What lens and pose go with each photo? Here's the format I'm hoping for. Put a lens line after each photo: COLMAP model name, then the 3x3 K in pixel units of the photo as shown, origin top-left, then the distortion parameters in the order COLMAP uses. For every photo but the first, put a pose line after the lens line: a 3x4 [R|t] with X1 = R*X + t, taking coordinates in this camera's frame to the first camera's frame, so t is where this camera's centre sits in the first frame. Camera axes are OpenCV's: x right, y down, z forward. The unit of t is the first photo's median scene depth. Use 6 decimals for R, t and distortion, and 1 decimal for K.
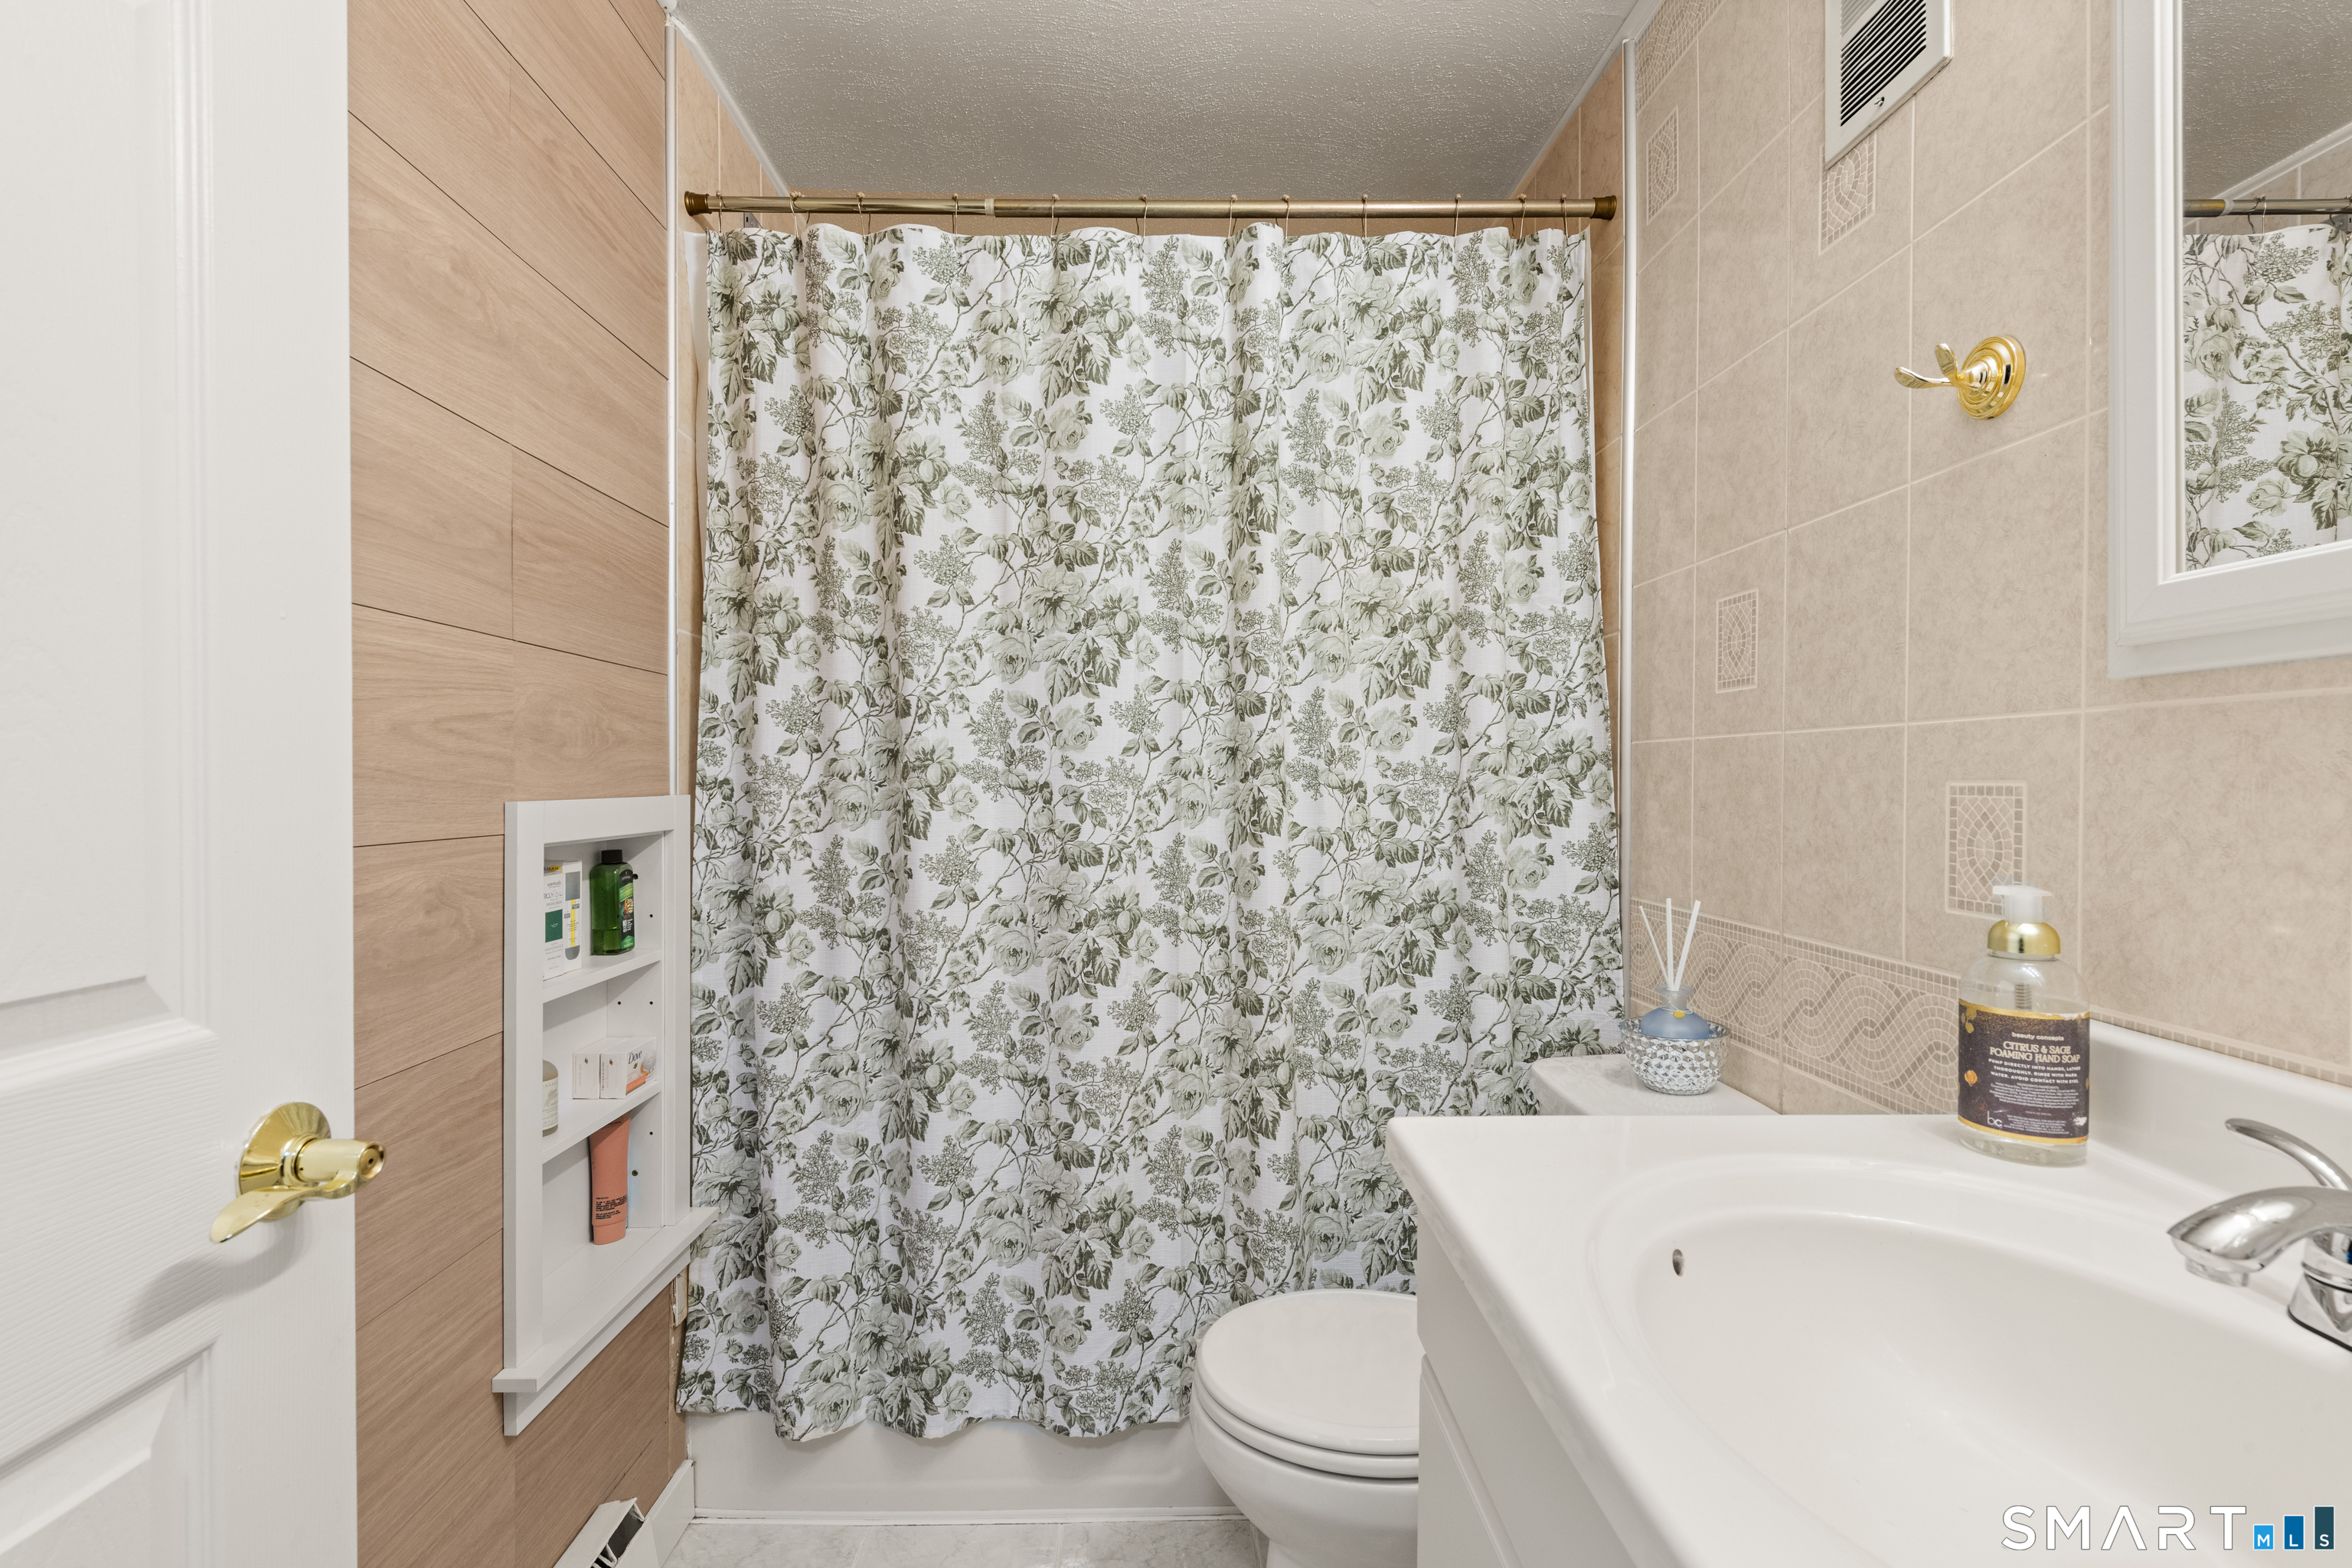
lens RADIAL K [[1090.2, 0, 1166.2], [0, 1090.2, 790.1], [0, 0, 1]] dist [0.014540, -0.007646]
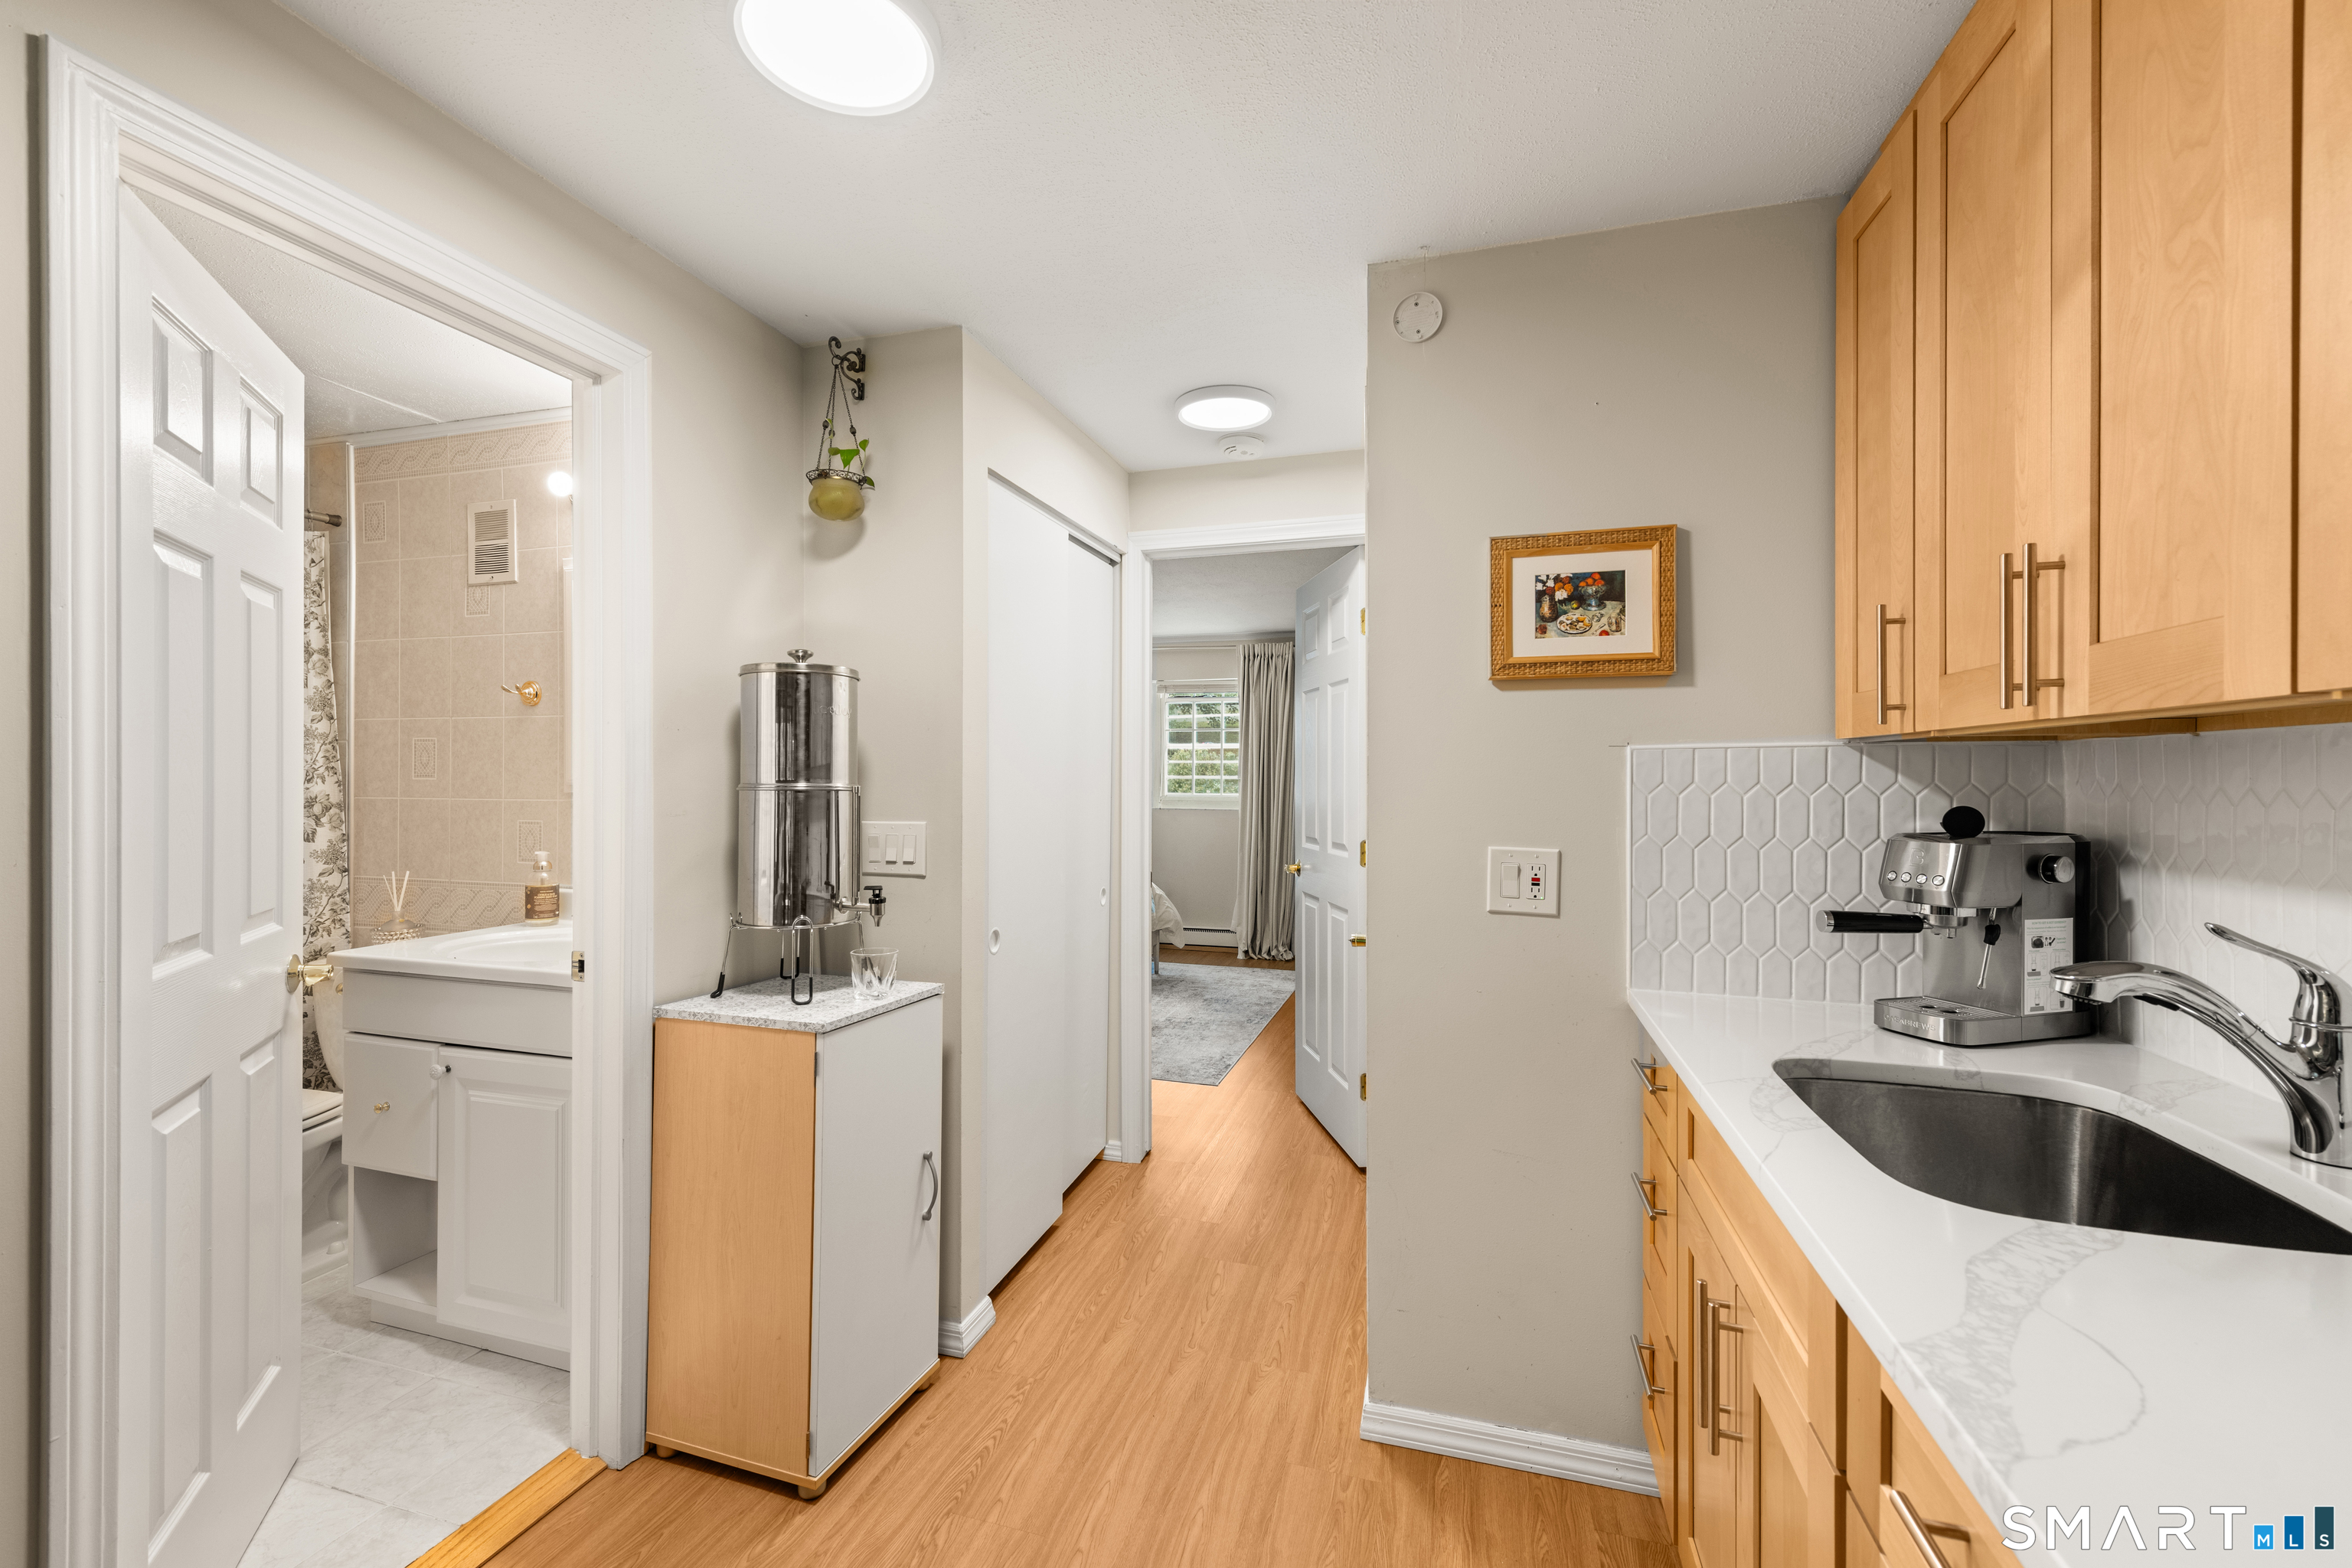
lens RADIAL K [[974.2, 0, 1166.2], [0, 974.2, 777.6], [0, 0, 1]] dist [0.012712, -0.003684]
pose [[0.325420, 0.000578, 0.945570, -0.782966], [0.008067, 0.999962, -0.003388, -0.062421], [-0.945535, 0.008730, 0.325402, -0.976252]]
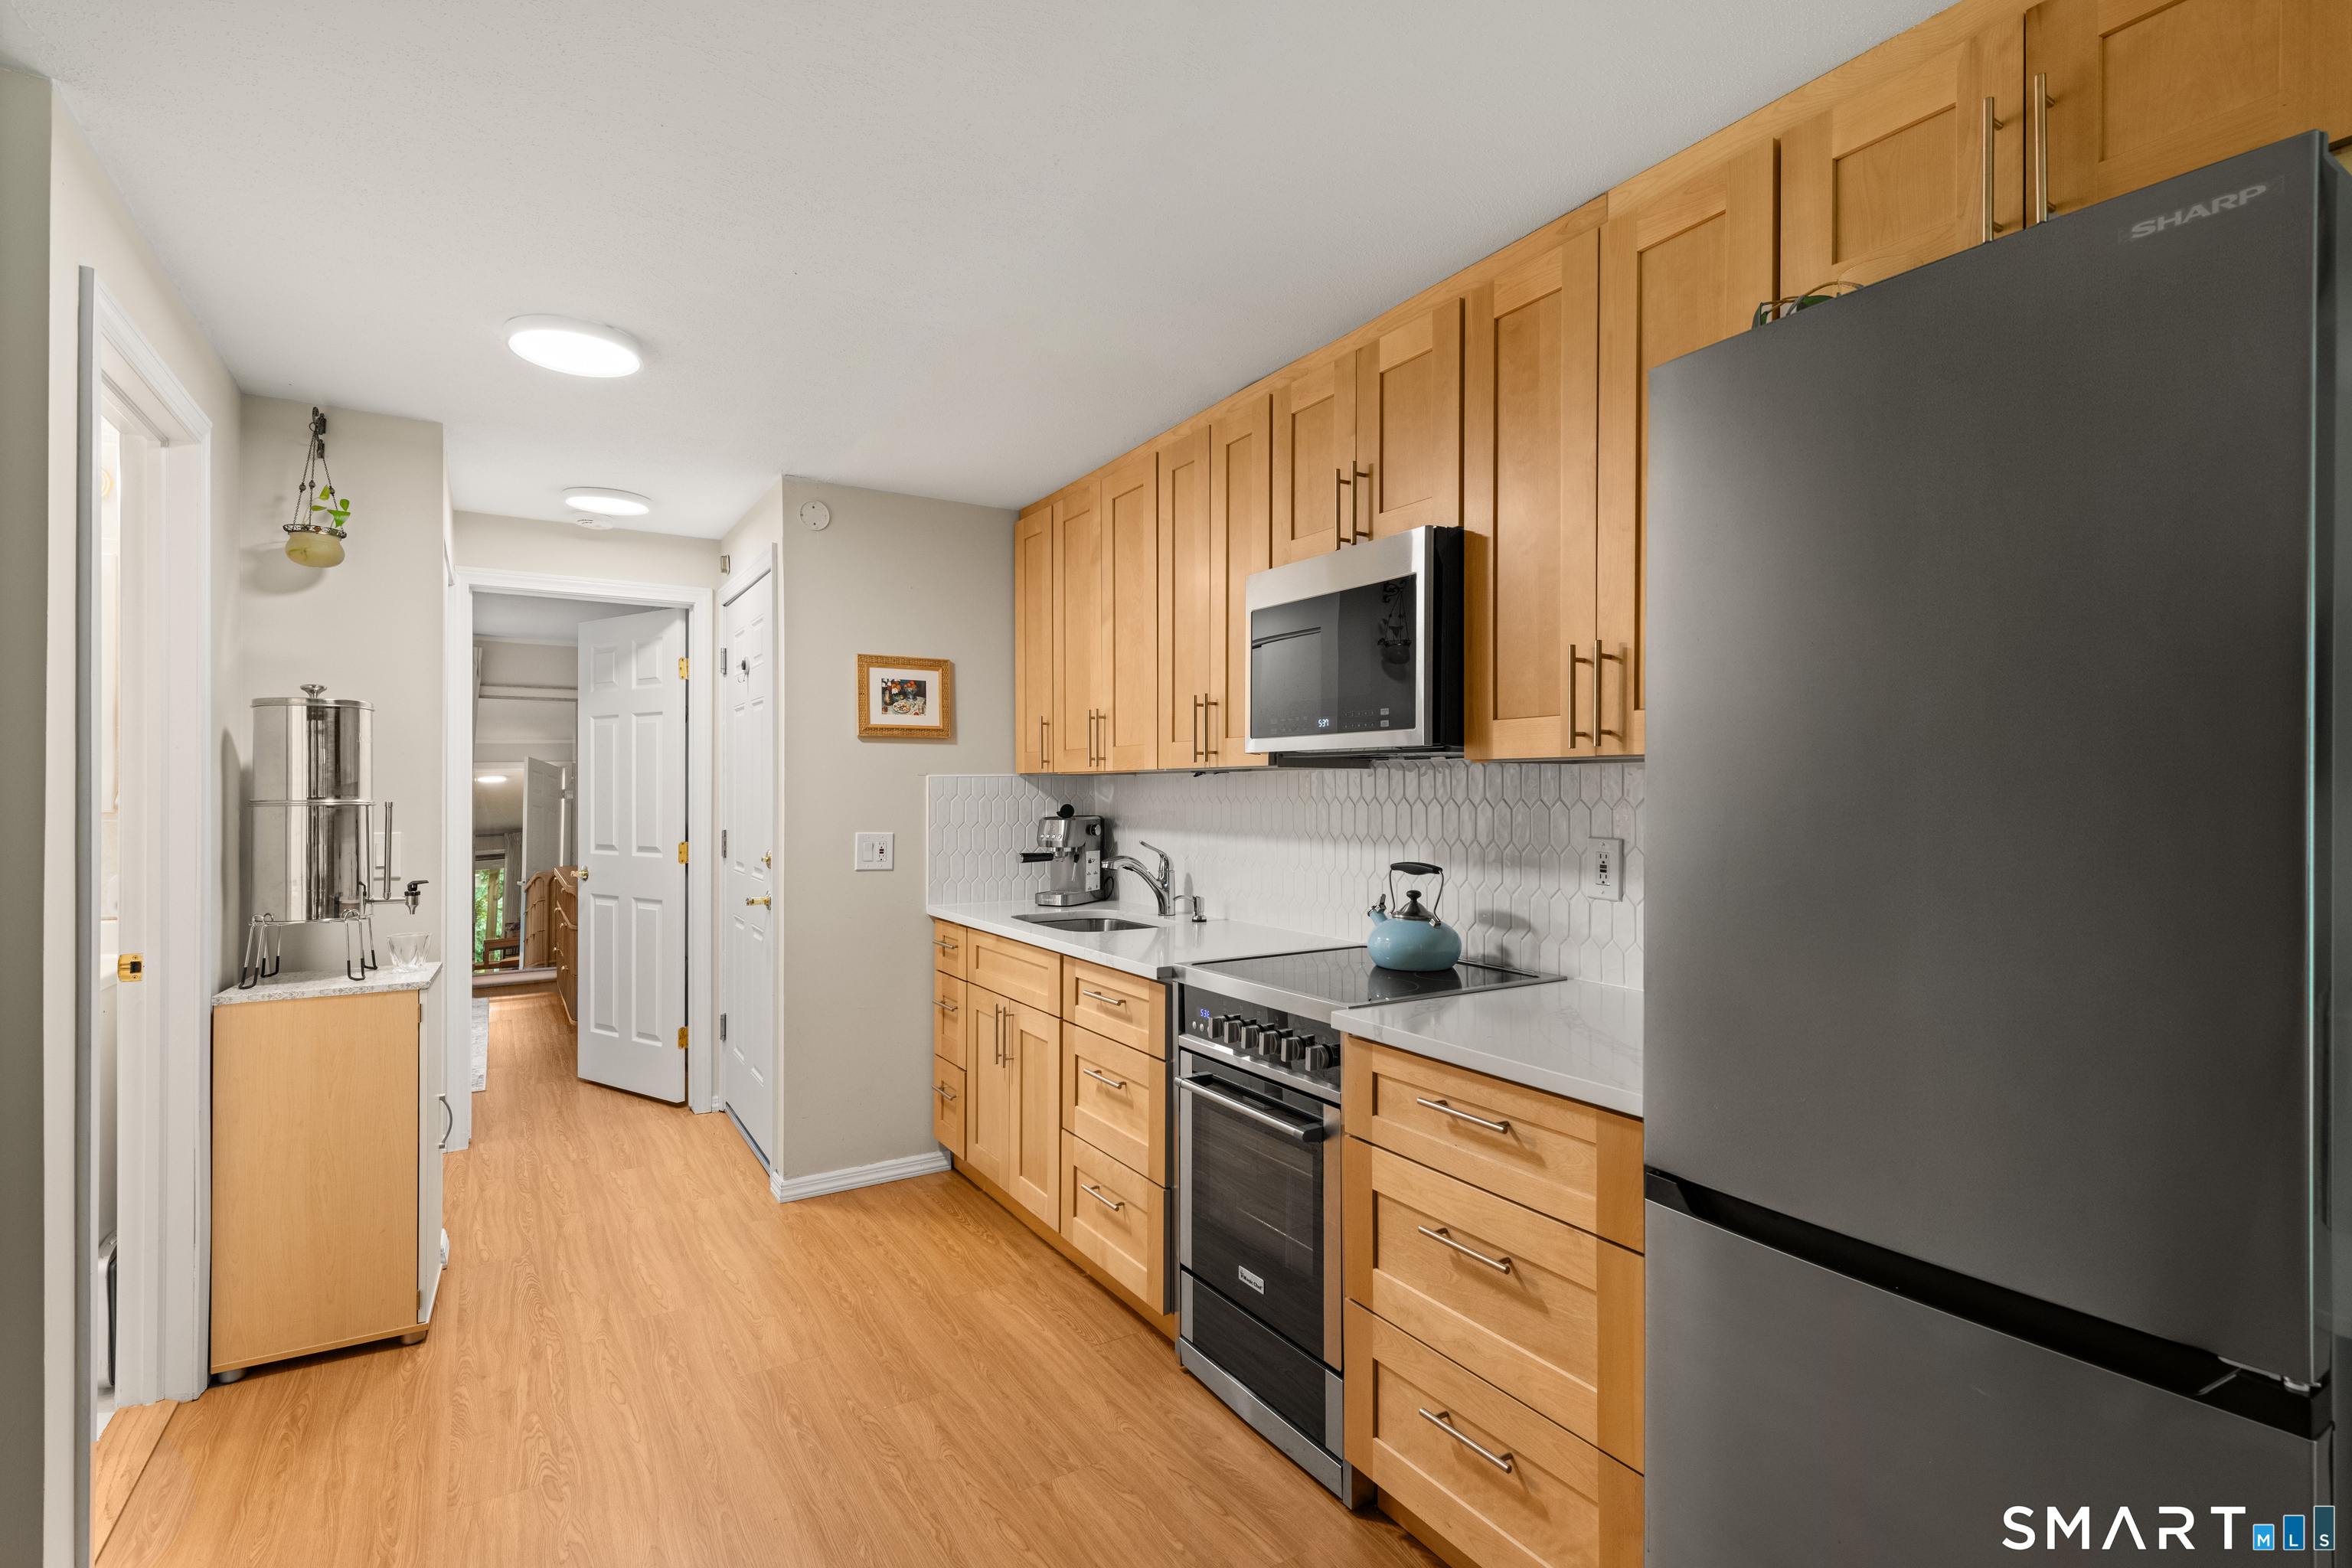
lens RADIAL K [[1090.2, 0, 1174.5], [0, 1090.2, 787.6], [0, 0, 1]] dist [0.014540, -0.007646]
pose [[-0.502152, 0.003158, 0.864774, -1.789297], [0.010296, 0.999944, 0.002327, -0.071423], [-0.864718, 0.010072, -0.502157, -0.422154]]
